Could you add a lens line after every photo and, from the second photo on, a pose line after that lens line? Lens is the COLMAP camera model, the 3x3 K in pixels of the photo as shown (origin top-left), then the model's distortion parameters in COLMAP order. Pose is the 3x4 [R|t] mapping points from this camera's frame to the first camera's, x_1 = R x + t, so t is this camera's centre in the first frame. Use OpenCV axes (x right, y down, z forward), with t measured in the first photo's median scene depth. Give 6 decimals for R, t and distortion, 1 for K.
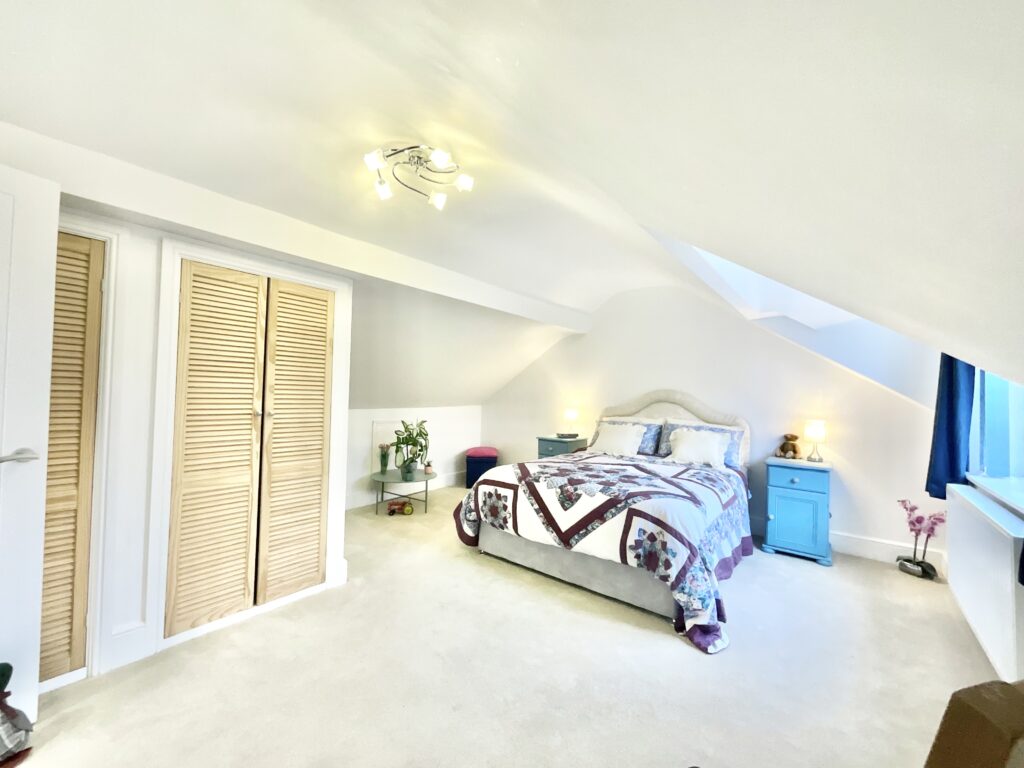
lens RADIAL K [[416.4, 0, 511.7], [0, 416.4, 384.2], [0, 0, 1]] dist [-0.000176, -0.000704]
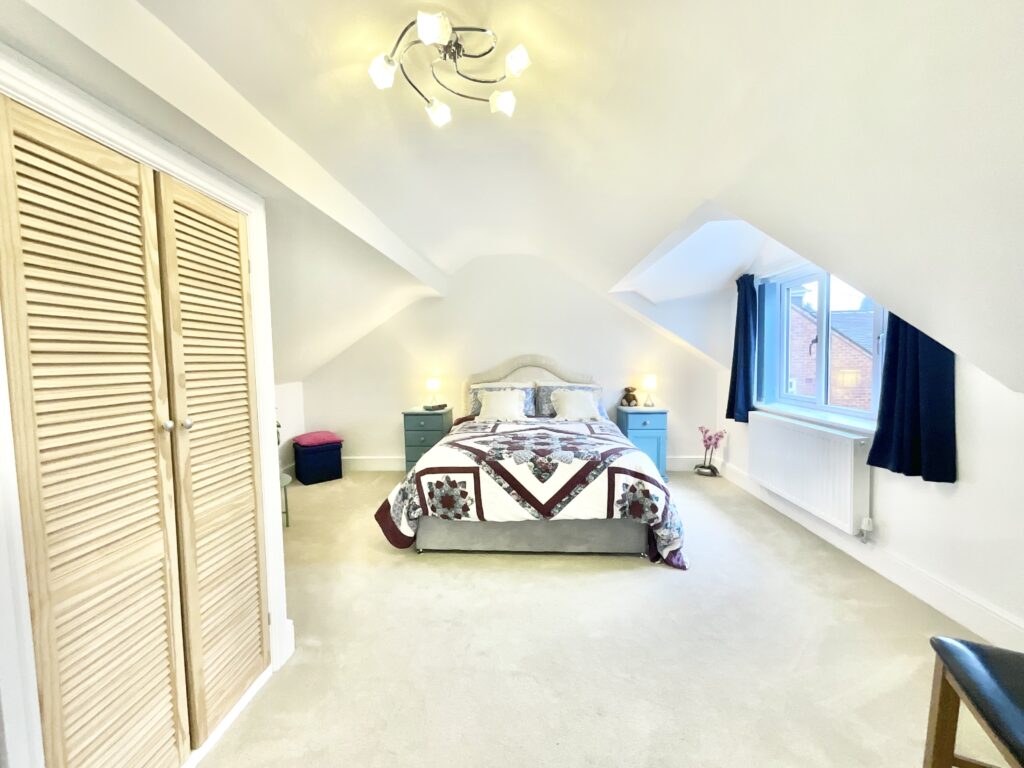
lens RADIAL K [[416.4, 0, 510.2], [0, 416.4, 383.3], [0, 0, 1]] dist [-0.000176, -0.000704]
pose [[0.814185, -0.074097, 0.575858, -0.452697], [0.025147, 0.995393, 0.092526, -0.021163], [-0.580061, -0.060852, 0.812297, 0.245149]]
